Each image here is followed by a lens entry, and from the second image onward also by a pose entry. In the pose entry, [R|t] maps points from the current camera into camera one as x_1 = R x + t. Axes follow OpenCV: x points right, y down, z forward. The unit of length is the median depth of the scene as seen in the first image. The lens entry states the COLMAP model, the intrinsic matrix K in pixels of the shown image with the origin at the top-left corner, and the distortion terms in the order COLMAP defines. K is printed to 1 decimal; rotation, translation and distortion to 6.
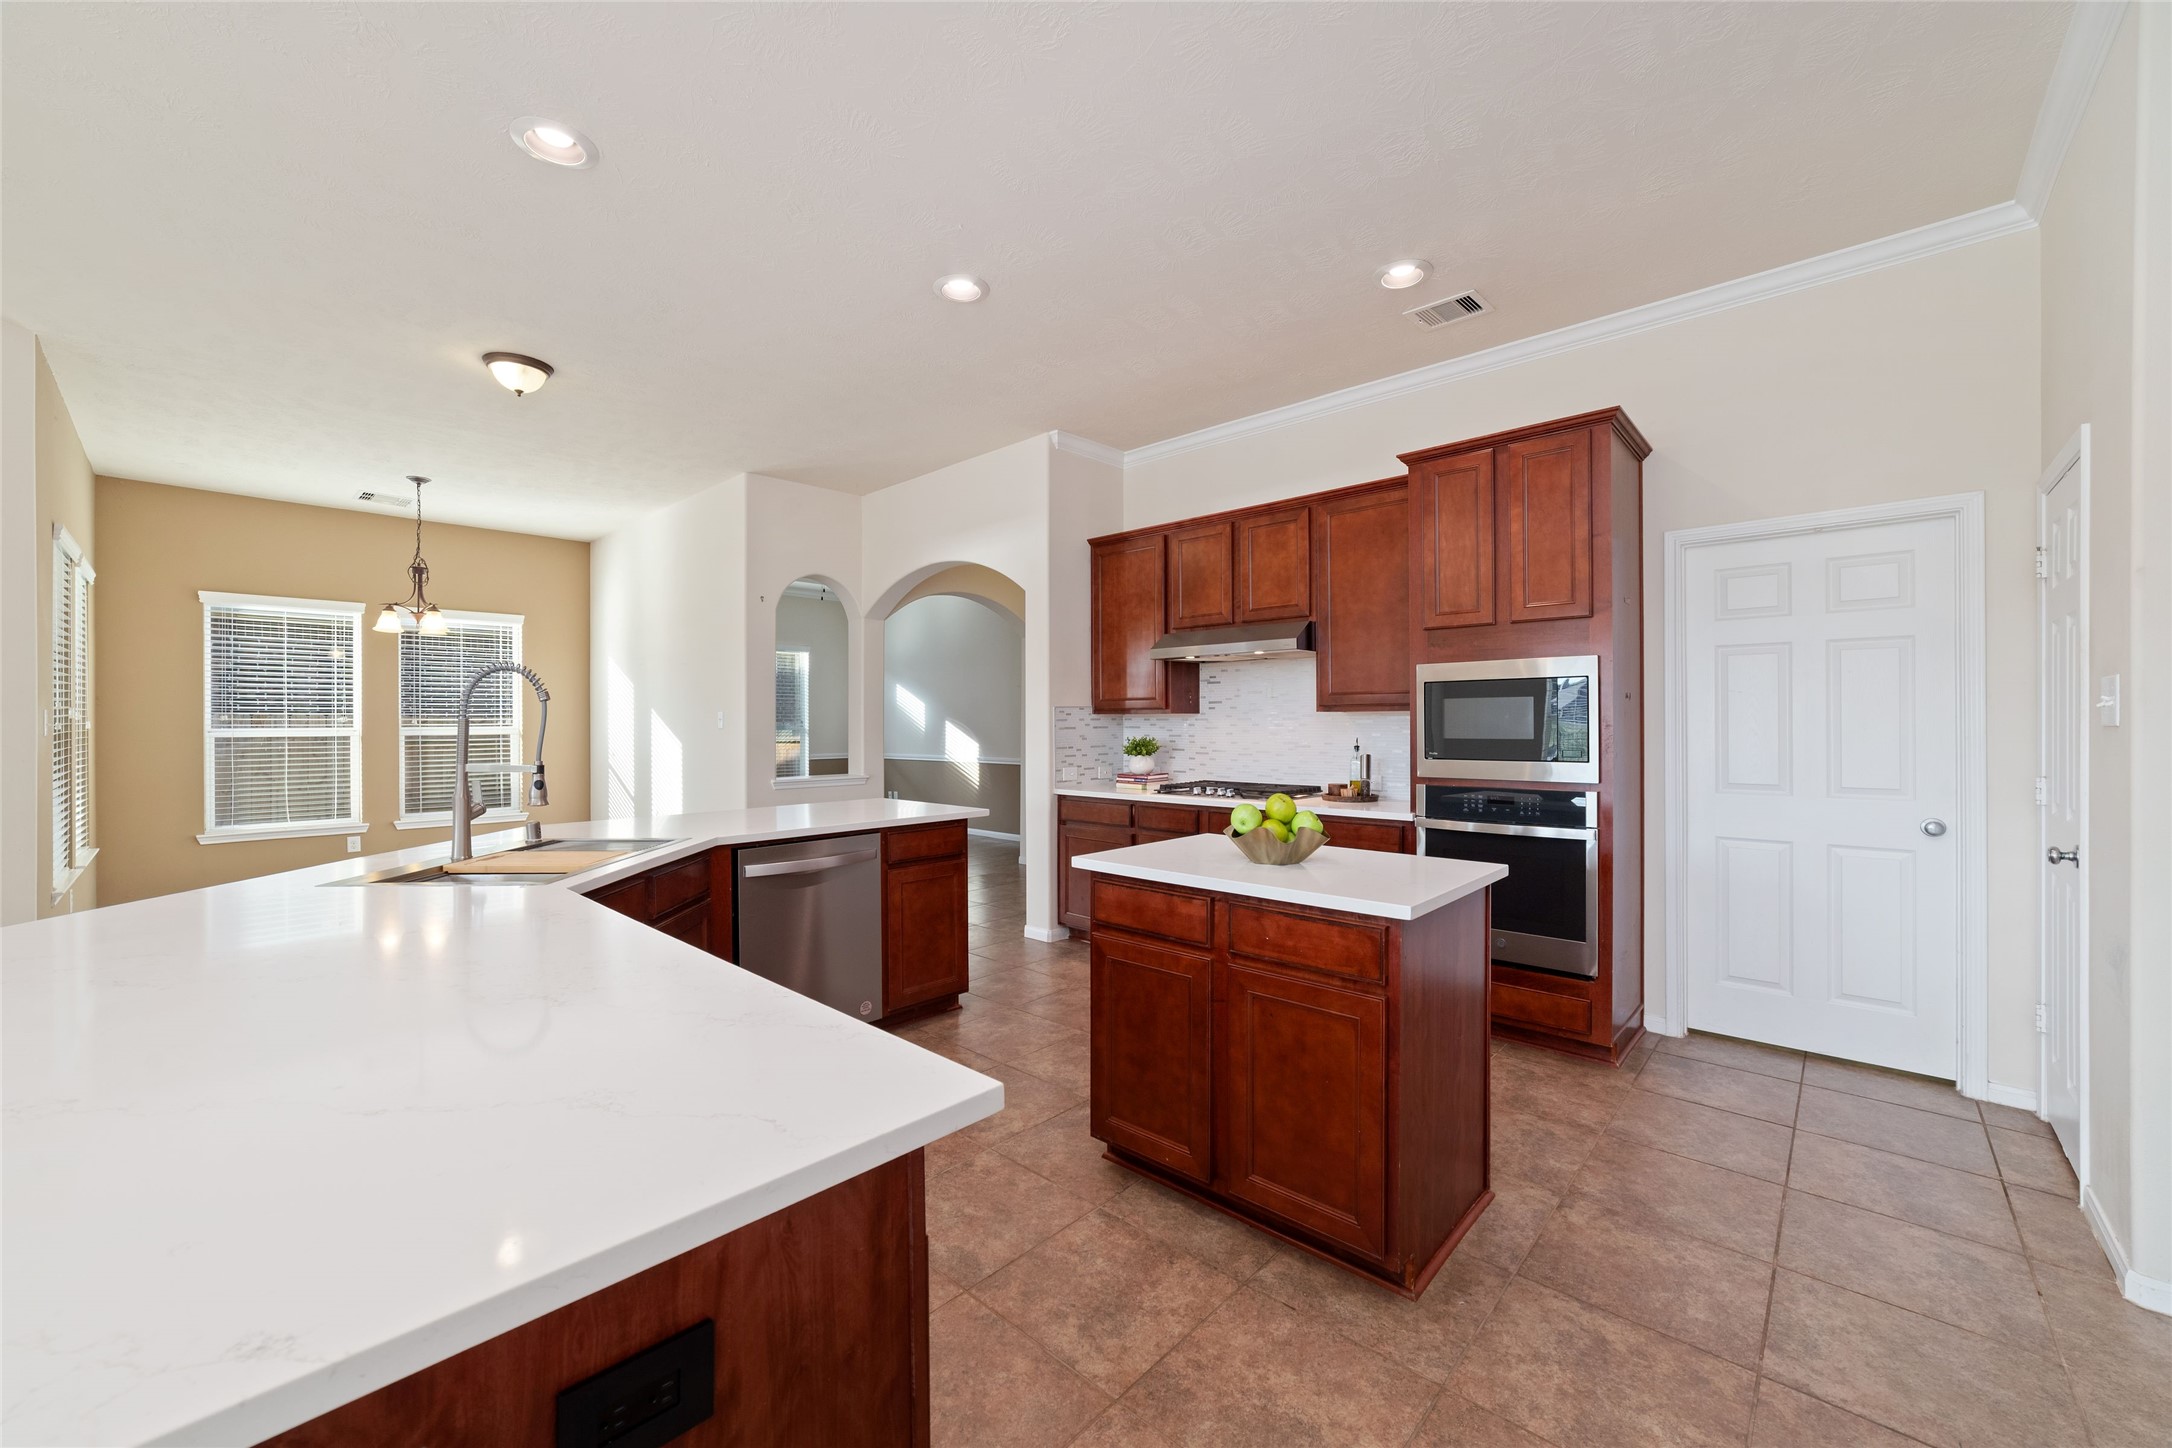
lens RADIAL K [[836.2, 0, 1093.7], [0, 836.2, 720.6], [0, 0, 1]] dist [-0.019776, 0.006012]
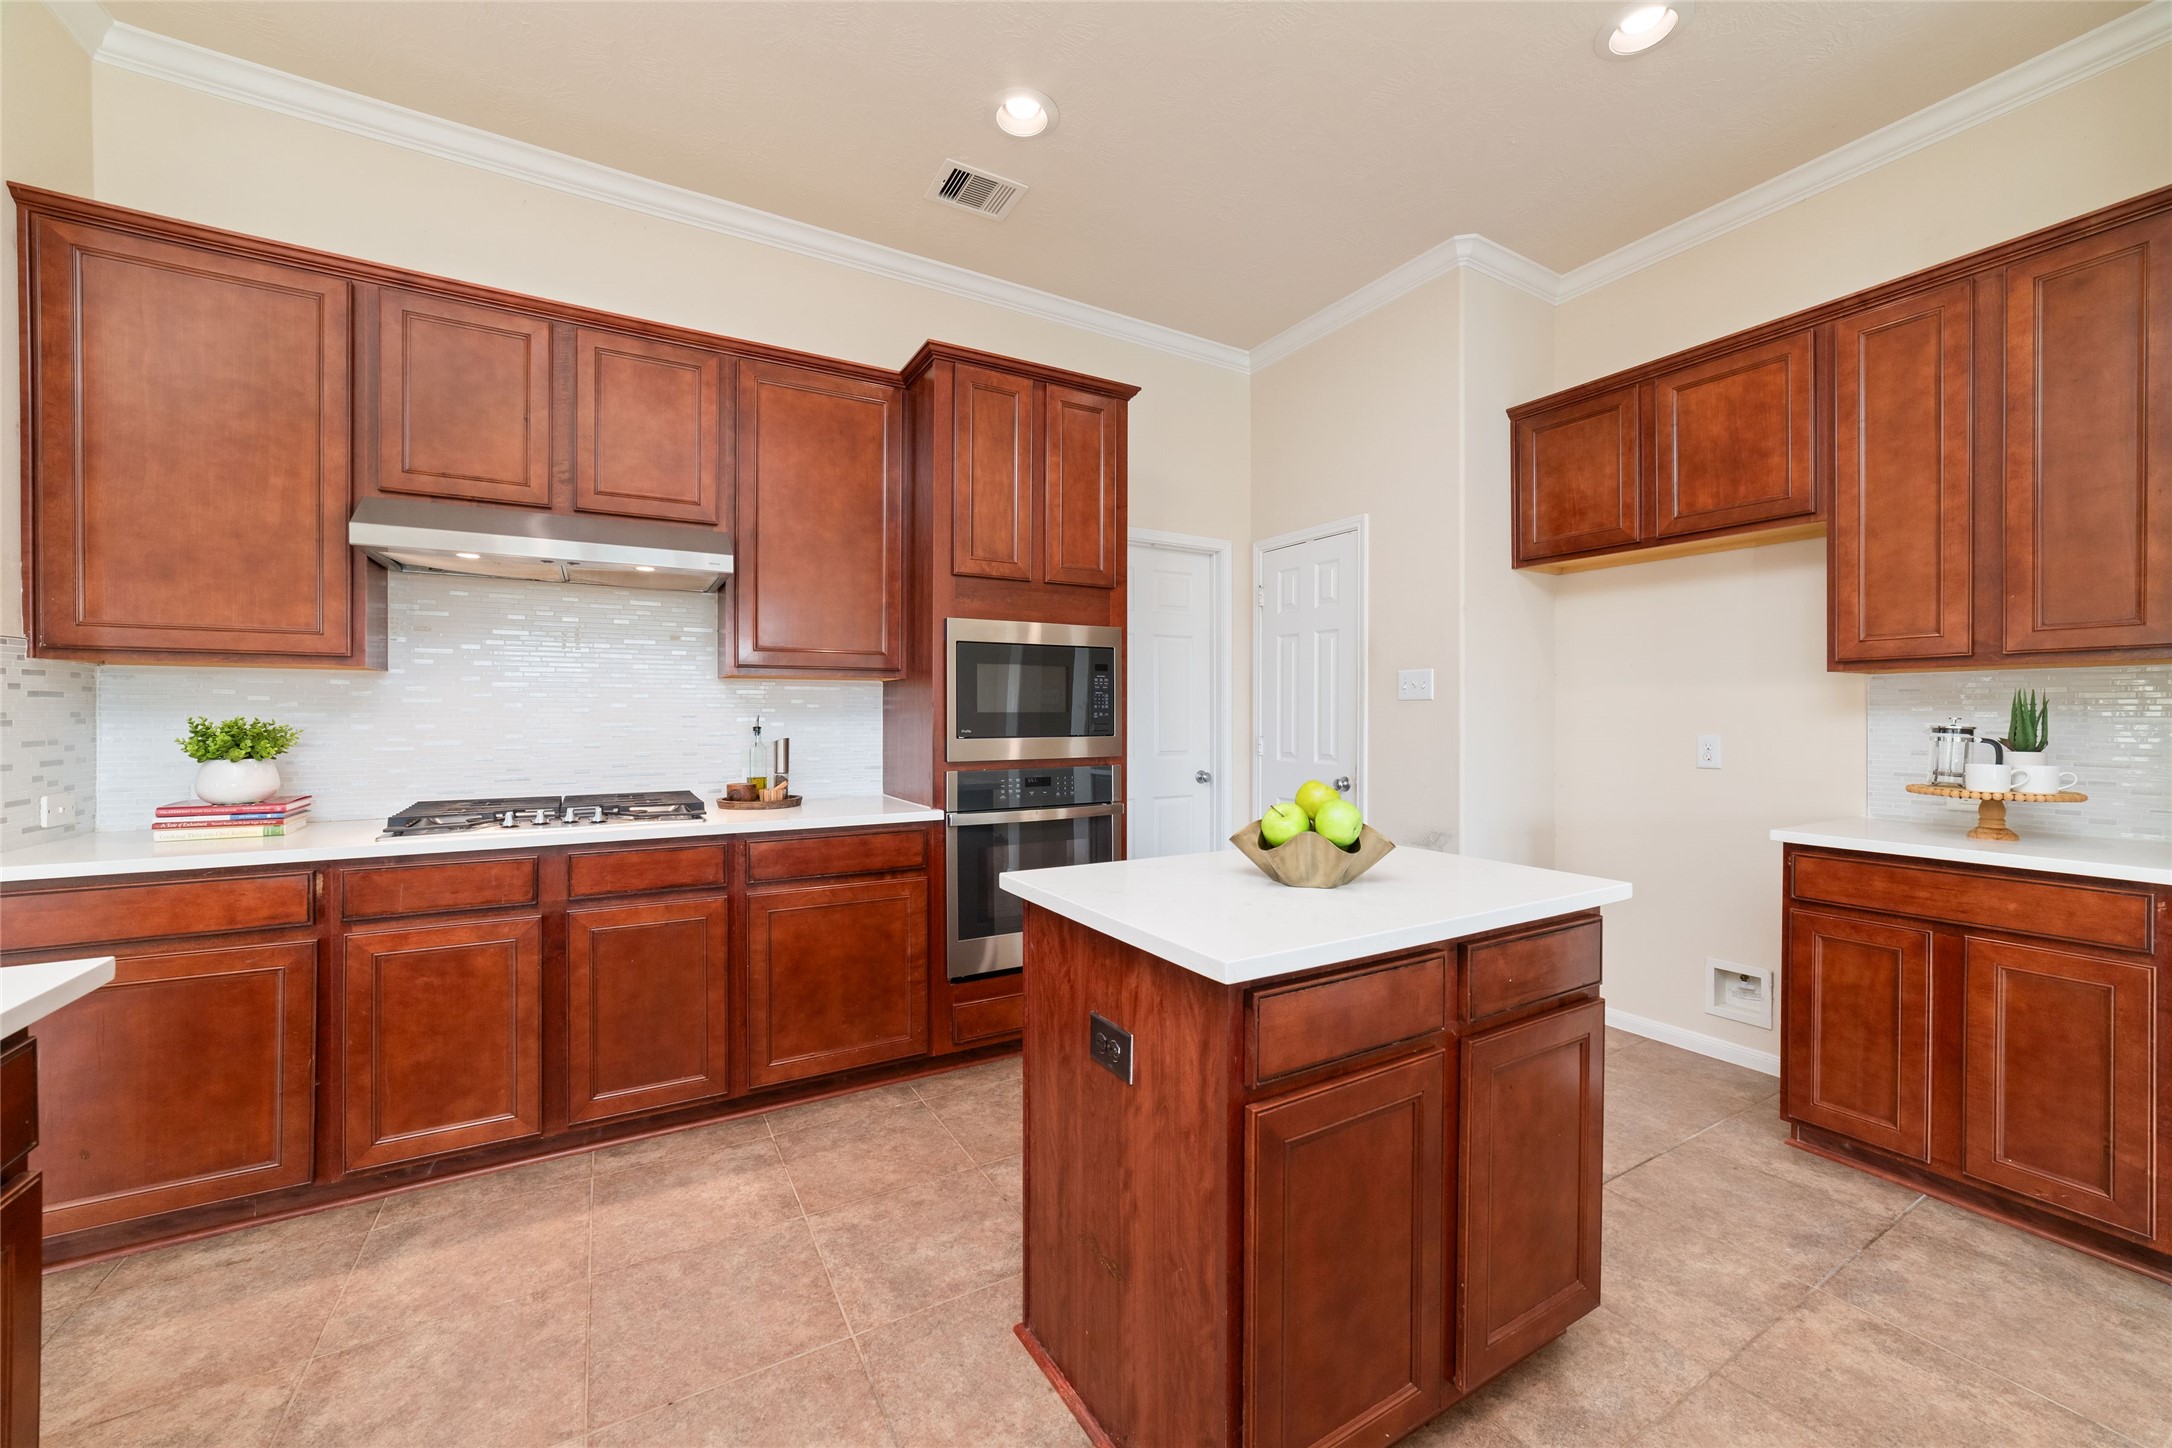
lens RADIAL K [[836.2, 0, 1090.3], [0, 836.2, 714.2], [0, 0, 1]] dist [-0.019776, 0.006012]
pose [[0.294800, 0.002080, 0.955557, -0.271397], [-0.004834, 0.999988, -0.000685, 0.019429], [-0.955547, -0.004418, 0.294807, 0.546695]]
